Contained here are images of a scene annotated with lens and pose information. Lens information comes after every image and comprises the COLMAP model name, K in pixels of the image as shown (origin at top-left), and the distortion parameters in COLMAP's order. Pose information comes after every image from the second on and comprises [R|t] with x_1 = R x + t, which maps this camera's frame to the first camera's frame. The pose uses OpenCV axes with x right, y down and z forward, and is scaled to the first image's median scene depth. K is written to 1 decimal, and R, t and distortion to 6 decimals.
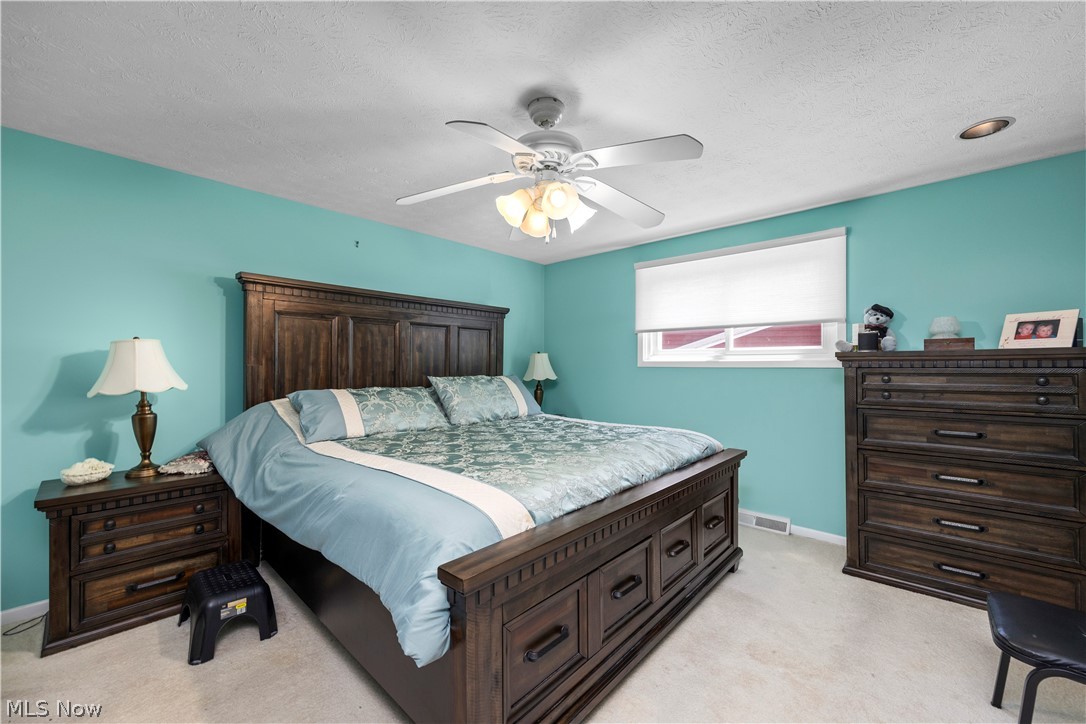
lens RADIAL K [[438.4, 0, 543.0], [0, 438.4, 362.0], [0, 0, 1]] dist [0.000907, -0.000095]
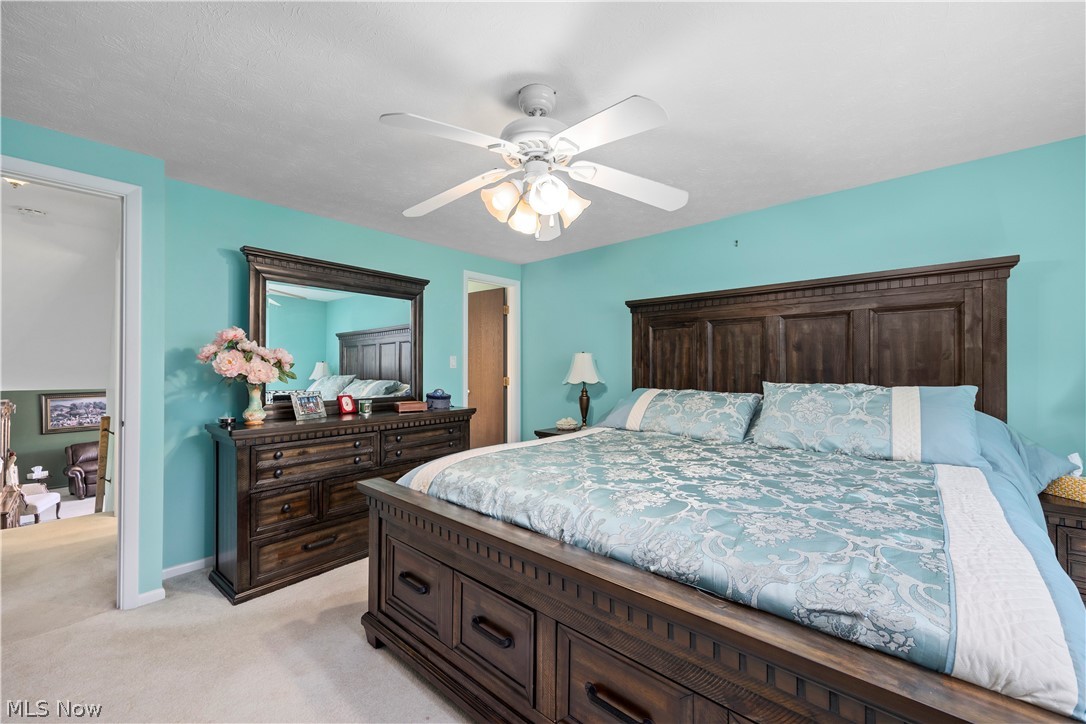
lens RADIAL K [[430.1, 0, 543.0], [0, 430.1, 362.0], [0, 0, 1]] dist [-0.002748, -0.000494]
pose [[-0.008737, -0.015080, -0.999848, 0.569628], [0.006711, 0.999863, -0.015139, 0.006066], [0.999939, -0.006842, -0.008635, 0.622494]]
